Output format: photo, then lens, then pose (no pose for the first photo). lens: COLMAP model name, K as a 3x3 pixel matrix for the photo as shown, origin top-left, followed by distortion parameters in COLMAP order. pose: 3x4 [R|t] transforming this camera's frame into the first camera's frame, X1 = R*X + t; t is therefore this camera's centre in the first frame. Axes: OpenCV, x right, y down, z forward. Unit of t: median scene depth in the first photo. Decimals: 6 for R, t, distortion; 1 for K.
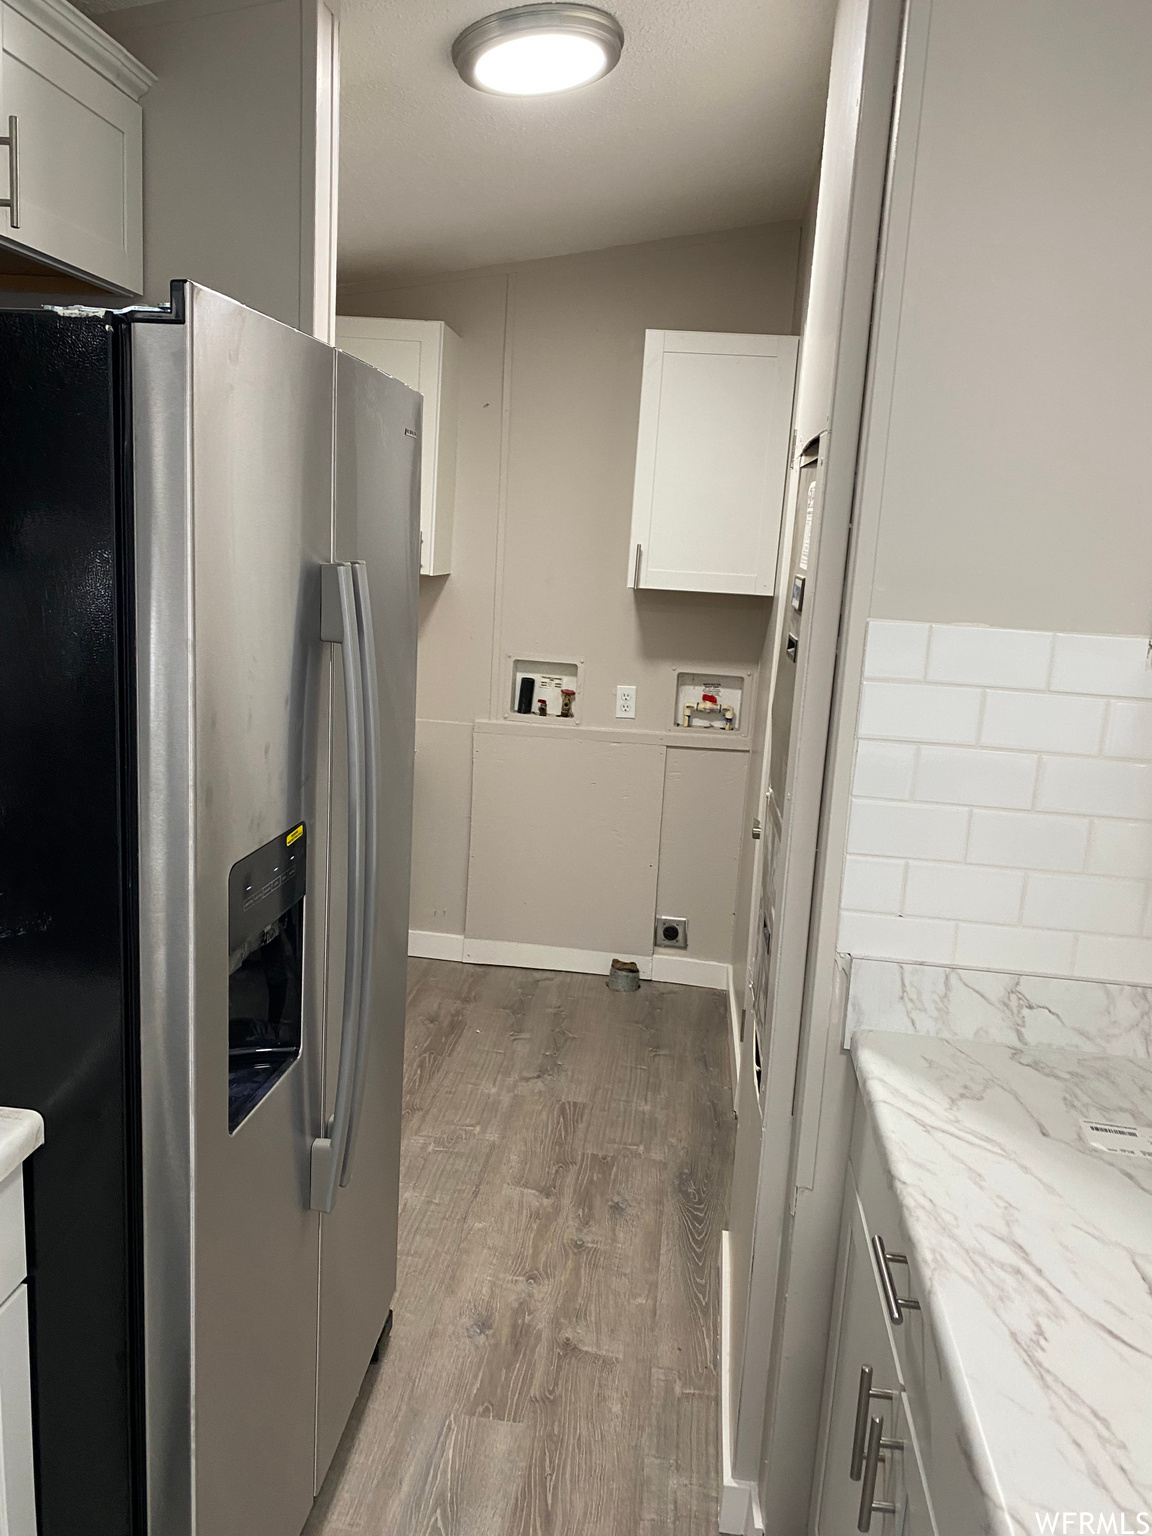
lens RADIAL K [[1175.1, 0, 576.0], [0, 1175.1, 768.0], [0, 0, 1]] dist [0.036694, -0.060427]
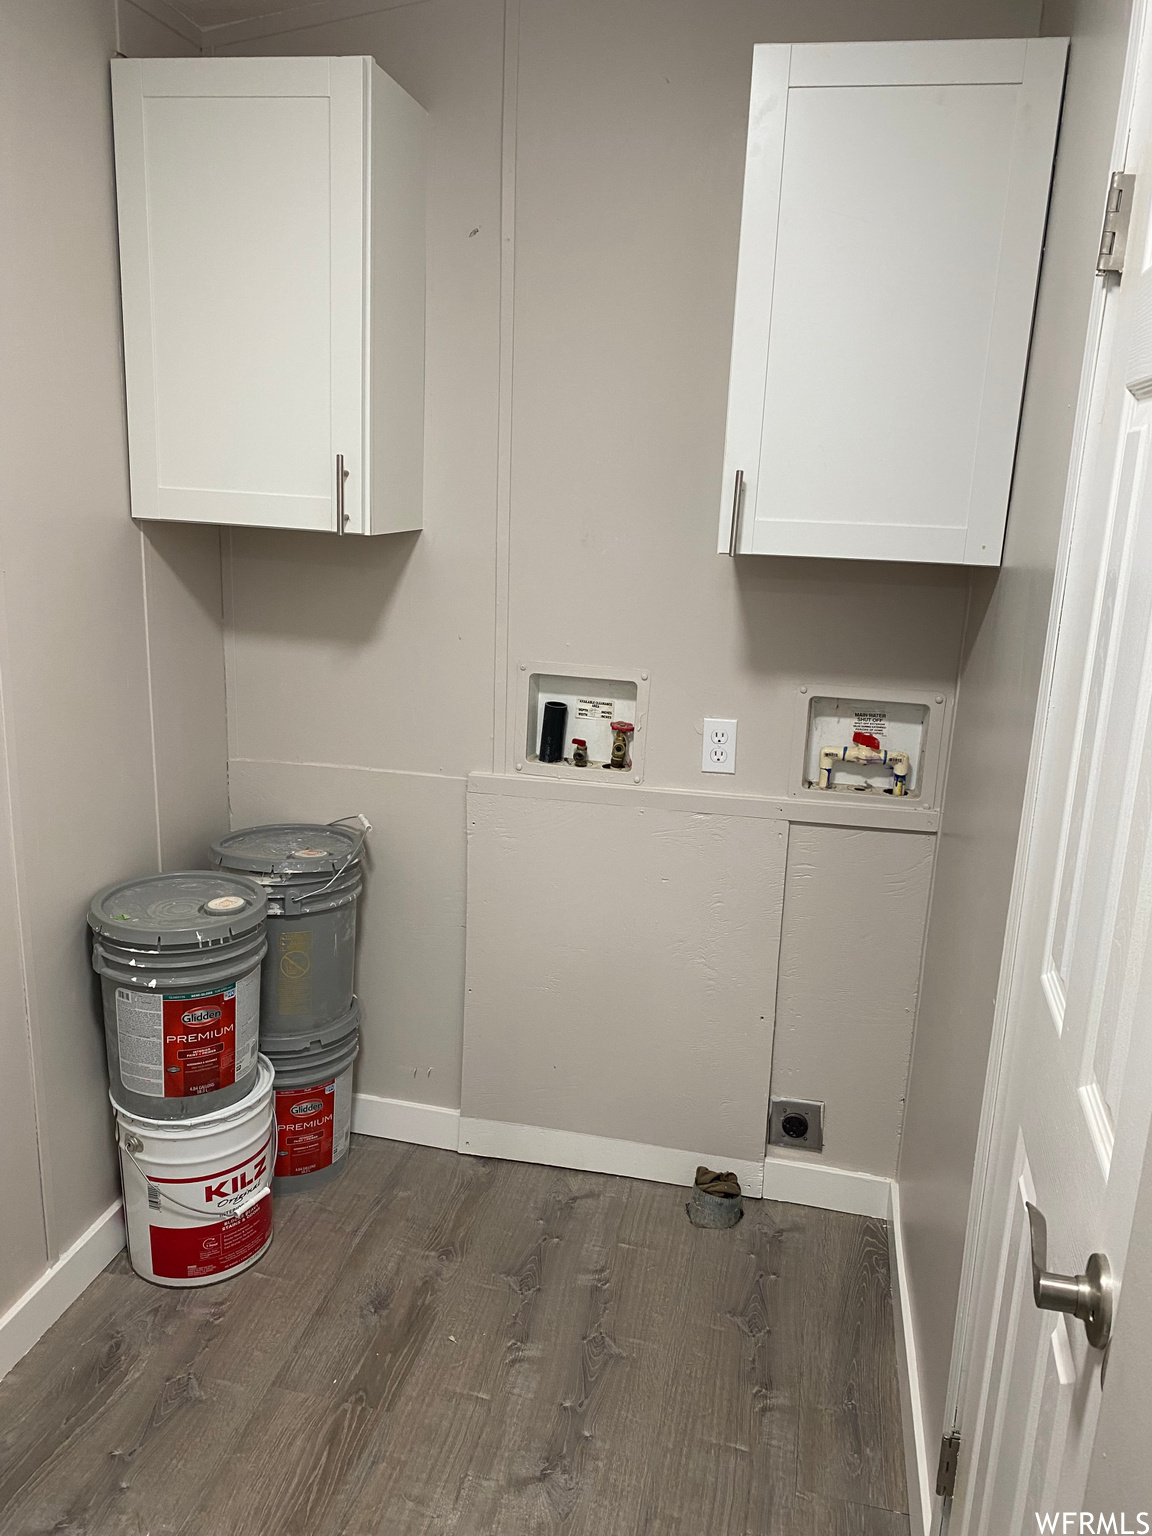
lens RADIAL K [[1175.1, 0, 576.0], [0, 1175.1, 768.0], [0, 0, 1]] dist [0.036694, -0.060427]
pose [[0.994458, 0.003599, -0.105077, 0.032877], [0.001714, 0.998726, 0.050426, -0.074544], [0.105125, -0.050327, 0.993185, 0.409874]]
